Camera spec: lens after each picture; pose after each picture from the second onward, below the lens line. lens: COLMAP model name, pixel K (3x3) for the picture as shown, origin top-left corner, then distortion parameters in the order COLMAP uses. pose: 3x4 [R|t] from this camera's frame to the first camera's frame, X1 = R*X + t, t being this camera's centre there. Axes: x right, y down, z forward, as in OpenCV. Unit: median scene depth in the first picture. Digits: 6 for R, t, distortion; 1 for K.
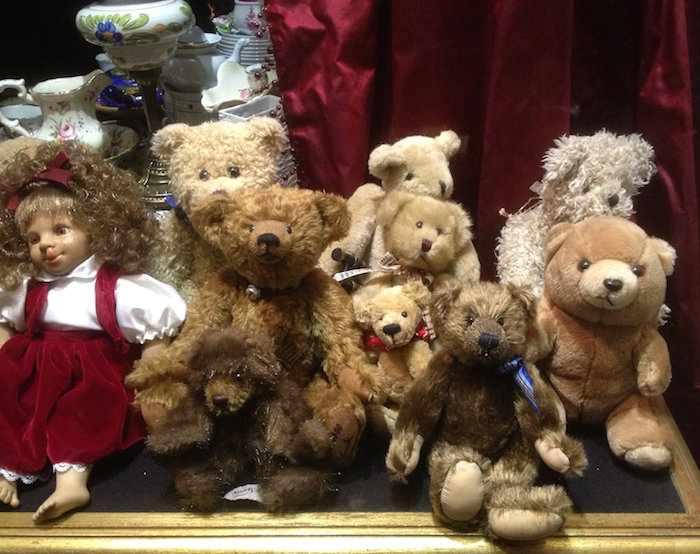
lens RADIAL K [[772.0, 0, 380.3], [0, 772.0, 293.6], [0, 0, 1]] dist [0.014797, 0.000000]
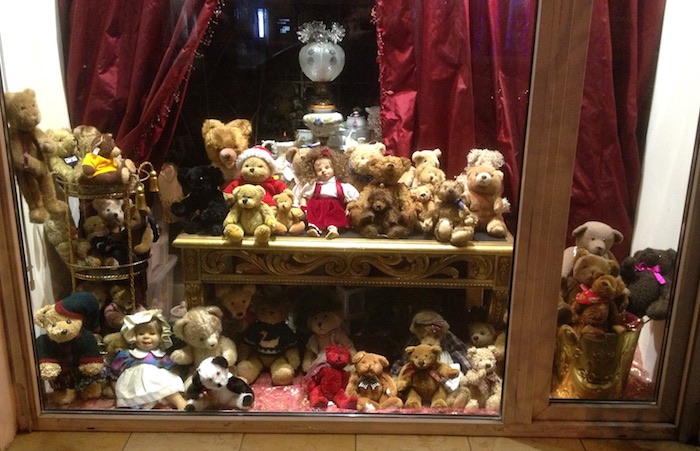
lens RADIAL K [[706.6, 0, 349.4], [0, 706.6, 225.8], [0, 0, 1]] dist [0.005740, 0.000000]
pose [[0.999835, 0.015419, -0.009592, -0.269578], [-0.017382, 0.965463, -0.259960, 0.959012], [0.005252, 0.260084, 0.965572, -1.929909]]
